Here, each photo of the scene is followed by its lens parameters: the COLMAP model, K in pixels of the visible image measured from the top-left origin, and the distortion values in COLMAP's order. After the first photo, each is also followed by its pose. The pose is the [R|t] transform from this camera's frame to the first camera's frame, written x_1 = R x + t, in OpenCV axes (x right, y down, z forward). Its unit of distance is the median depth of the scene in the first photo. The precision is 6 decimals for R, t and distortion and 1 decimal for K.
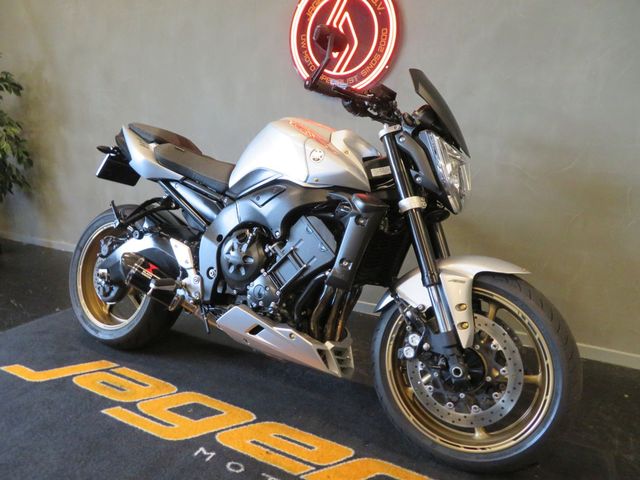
lens RADIAL K [[461.8, 0, 320.0], [0, 461.8, 240.0], [0, 0, 1]] dist [-0.004553, 0.004109]
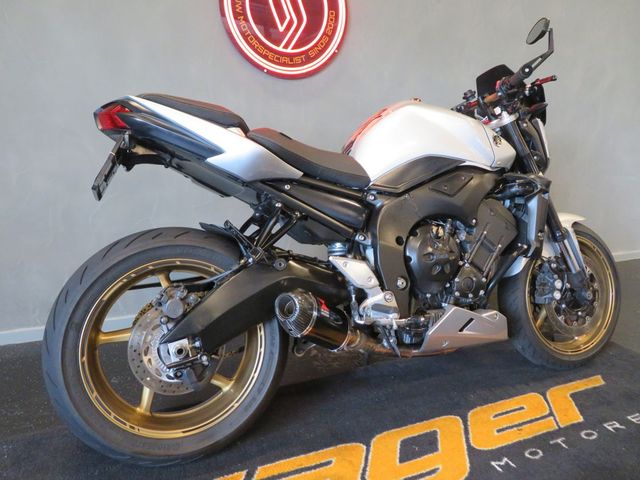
lens RADIAL K [[454.3, 0, 320.0], [0, 454.3, 240.0], [0, 0, 1]] dist [-0.010770, -0.002244]
pose [[0.625334, -0.183154, 0.758559, -1.018941], [0.160377, 0.981480, 0.104768, -0.125769], [-0.763700, 0.056140, 0.643126, 0.627673]]
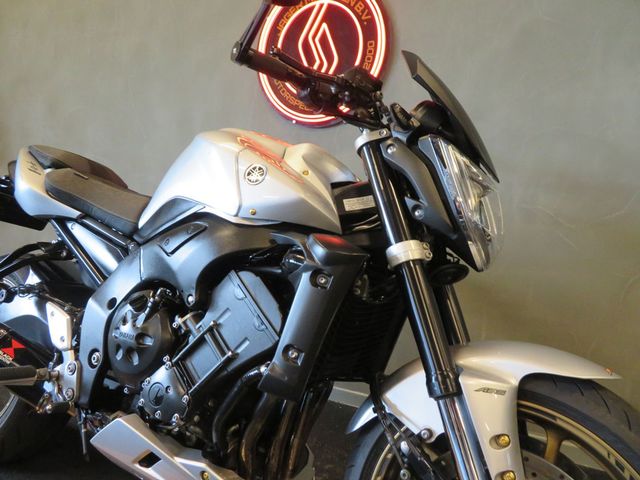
lens RADIAL K [[459.0, 0, 320.0], [0, 459.0, 240.0], [0, 0, 1]] dist [-0.004373, 0.000893]
pose [[0.999804, 0.017377, 0.009436, 0.072708], [-0.015966, 0.990961, -0.133195, -0.012258], [-0.011665, 0.133019, 0.991045, 0.376305]]
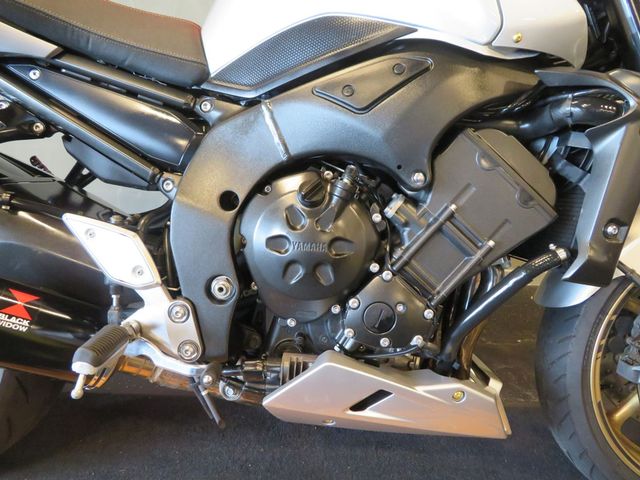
lens RADIAL K [[459.0, 0, 320.0], [0, 459.0, 240.0], [0, 0, 1]] dist [-0.004373, 0.000893]
pose [[0.882363, -0.150577, 0.445828, -0.357801], [0.080230, 0.981688, 0.172775, -0.035607], [-0.463680, -0.116681, 0.878286, 0.664823]]
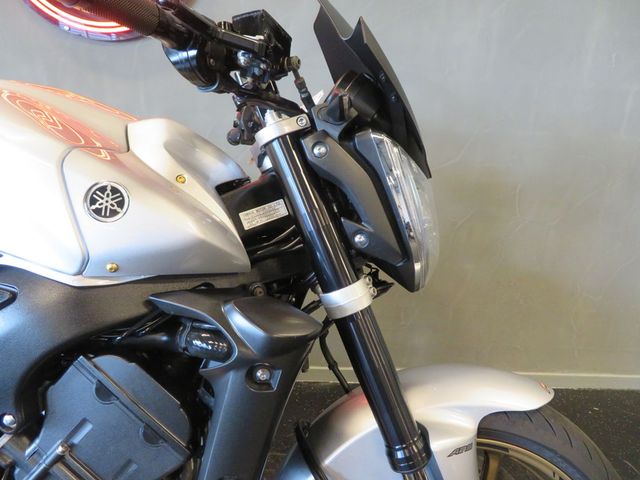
lens RADIAL K [[465.1, 0, 320.0], [0, 465.1, 240.0], [0, 0, 1]] dist [-0.014396, -0.002873]
pose [[0.875180, -0.116454, 0.469572, -0.032521], [0.071879, 0.991124, 0.111832, -0.171765], [-0.478427, -0.064121, 0.875783, 0.574678]]
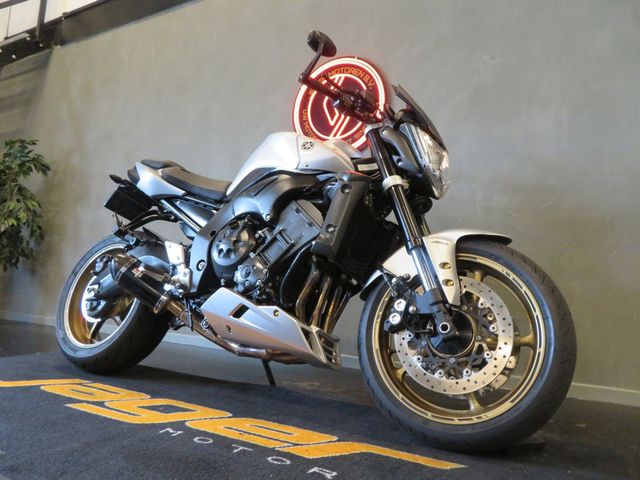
lens RADIAL K [[462.0, 0, 320.0], [0, 462.0, 240.0], [0, 0, 1]] dist [-0.000573, 0.001033]
pose [[0.999605, 0.024937, -0.012940, 0.039852], [-0.027776, 0.946380, -0.321859, 0.365989], [0.004220, 0.322091, 0.946699, 0.027117]]
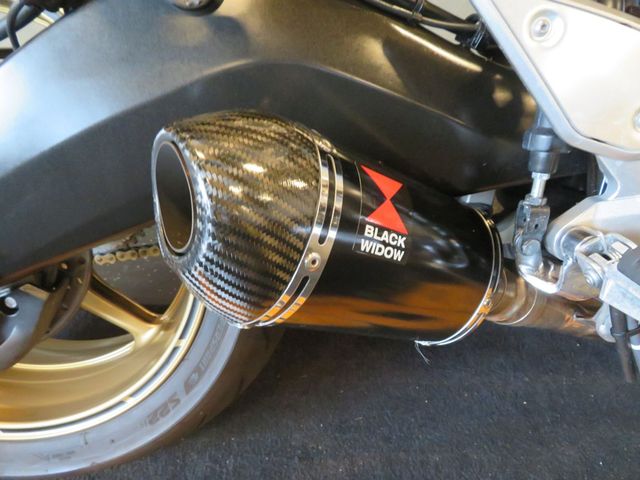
lens RADIAL K [[459.0, 0, 320.0], [0, 459.0, 240.0], [0, 0, 1]] dist [-0.004373, 0.000893]
pose [[0.869741, -0.292051, 0.397815, -0.520355], [0.097114, 0.891618, 0.442250, 0.003407], [-0.483859, -0.346010, 0.803839, 1.012718]]
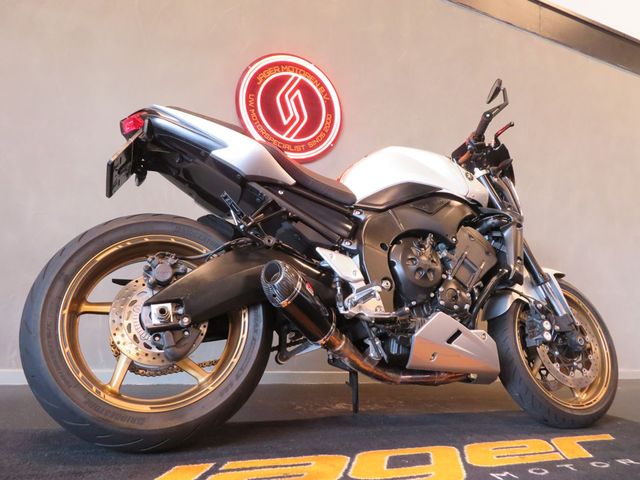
lens RADIAL K [[454.3, 0, 320.0], [0, 454.3, 240.0], [0, 0, 1]] dist [-0.010770, -0.002244]
pose [[0.624078, 0.130144, 0.770447, -1.057856], [0.126193, 0.956299, -0.263757, 0.217469], [-0.771104, 0.261830, 0.580382, 0.632377]]
